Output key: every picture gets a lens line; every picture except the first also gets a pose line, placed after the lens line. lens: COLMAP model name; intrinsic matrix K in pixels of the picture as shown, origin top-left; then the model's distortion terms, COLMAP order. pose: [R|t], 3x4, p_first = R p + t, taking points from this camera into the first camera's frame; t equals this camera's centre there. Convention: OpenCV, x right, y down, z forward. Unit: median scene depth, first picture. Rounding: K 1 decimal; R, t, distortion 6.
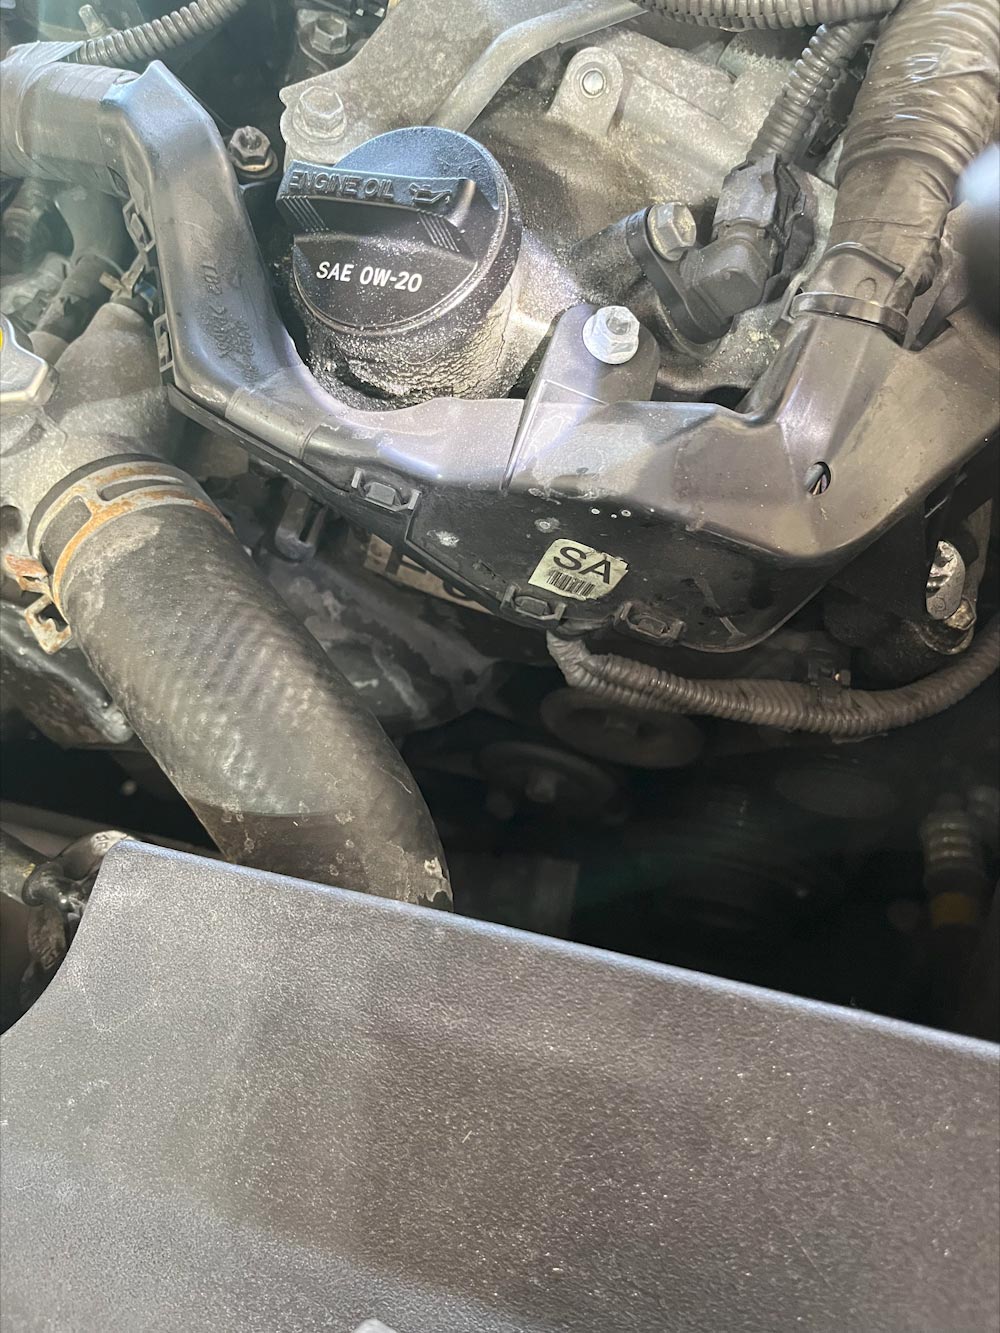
lens RADIAL K [[998.4, 0, 487.2], [0, 998.4, 654.9], [0, 0, 1]] dist [0.064595, -0.099895]
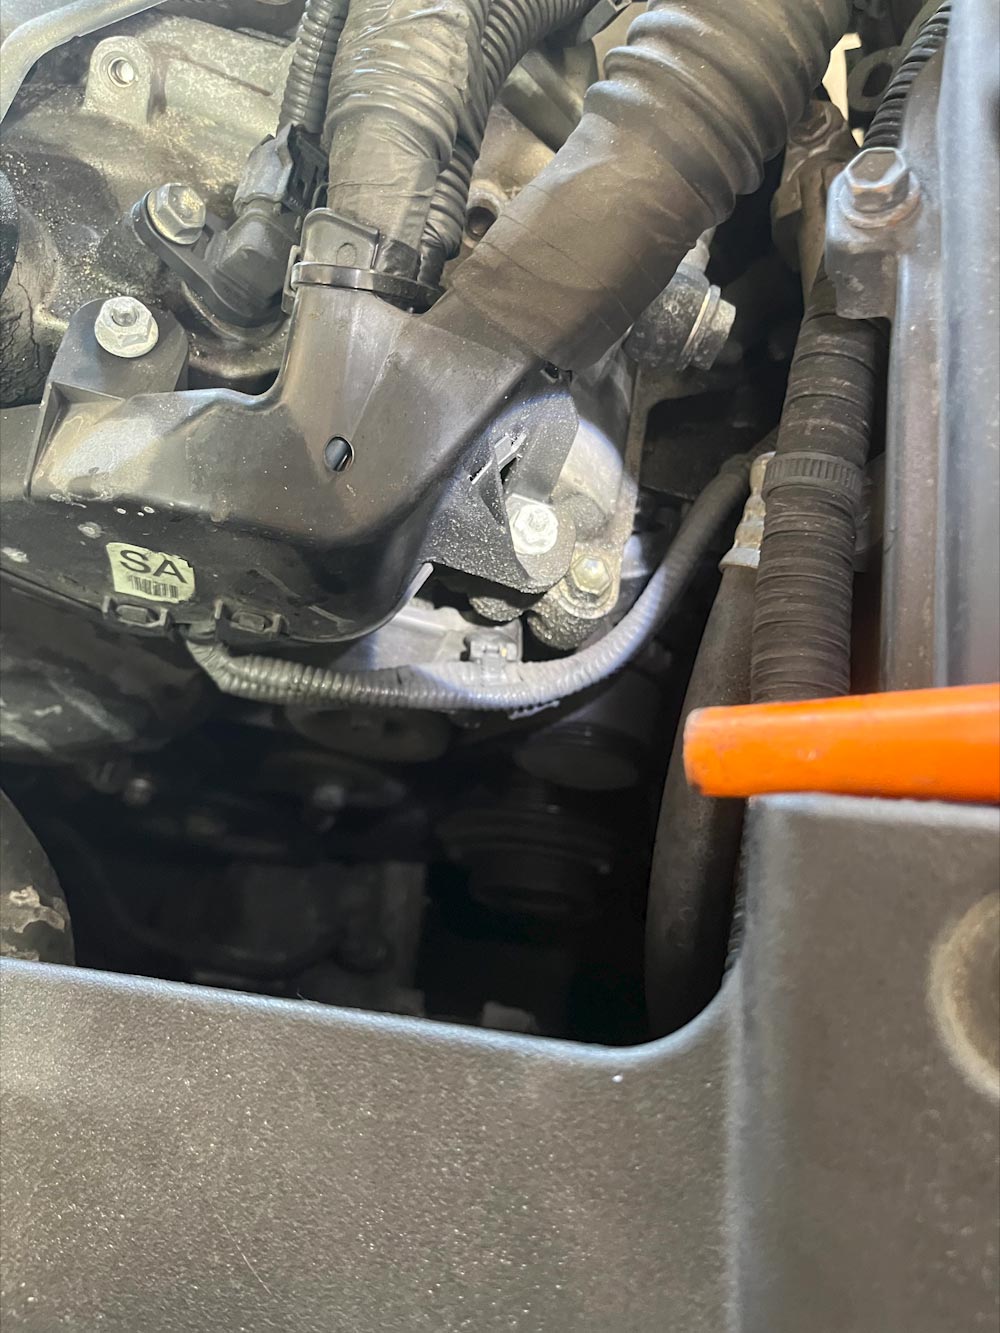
lens RADIAL K [[998.4, 0, 504.1], [0, 998.4, 664.0], [0, 0, 1]] dist [0.064595, -0.099895]
pose [[0.993807, -0.108380, 0.024545, 0.441018], [0.108210, 0.994095, 0.008148, 0.034596], [-0.025283, -0.005441, 0.999666, 0.025783]]
